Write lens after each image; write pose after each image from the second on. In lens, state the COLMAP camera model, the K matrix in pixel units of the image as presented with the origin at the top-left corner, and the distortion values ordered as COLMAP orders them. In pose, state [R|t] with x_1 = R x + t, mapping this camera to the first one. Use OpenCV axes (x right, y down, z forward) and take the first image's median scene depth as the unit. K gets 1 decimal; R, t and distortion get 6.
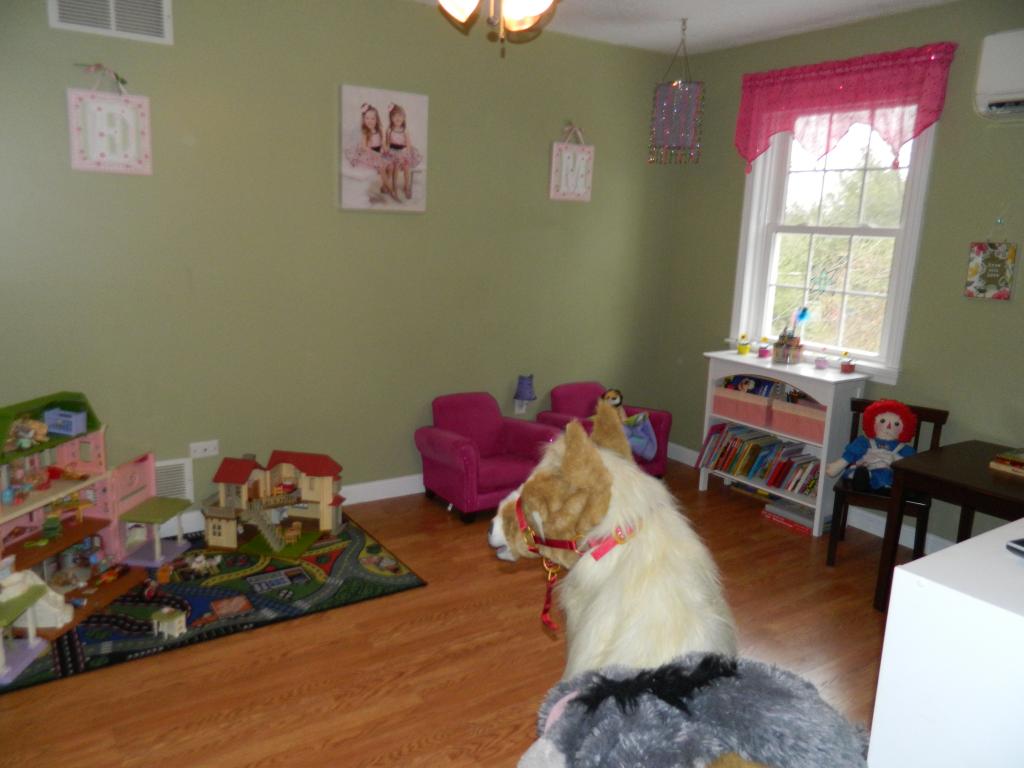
lens RADIAL K [[777.1, 0, 512.6], [0, 777.1, 380.4], [0, 0, 1]] dist [0.028806, -0.021024]
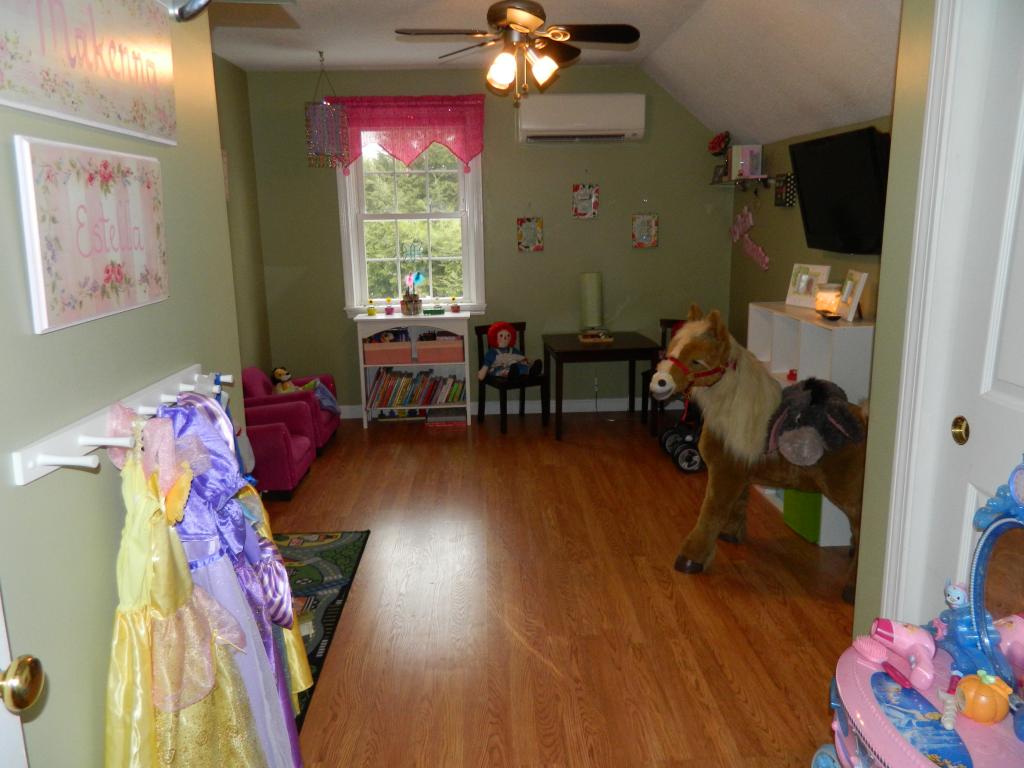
lens RADIAL K [[777.1, 0, 510.9], [0, 777.1, 384.2], [0, 0, 1]] dist [0.028806, -0.021024]
pose [[0.530092, -0.232607, 0.815412, -0.737280], [0.210988, 0.967576, 0.138853, -0.060248], [-0.821272, 0.098437, 0.561981, 0.106982]]
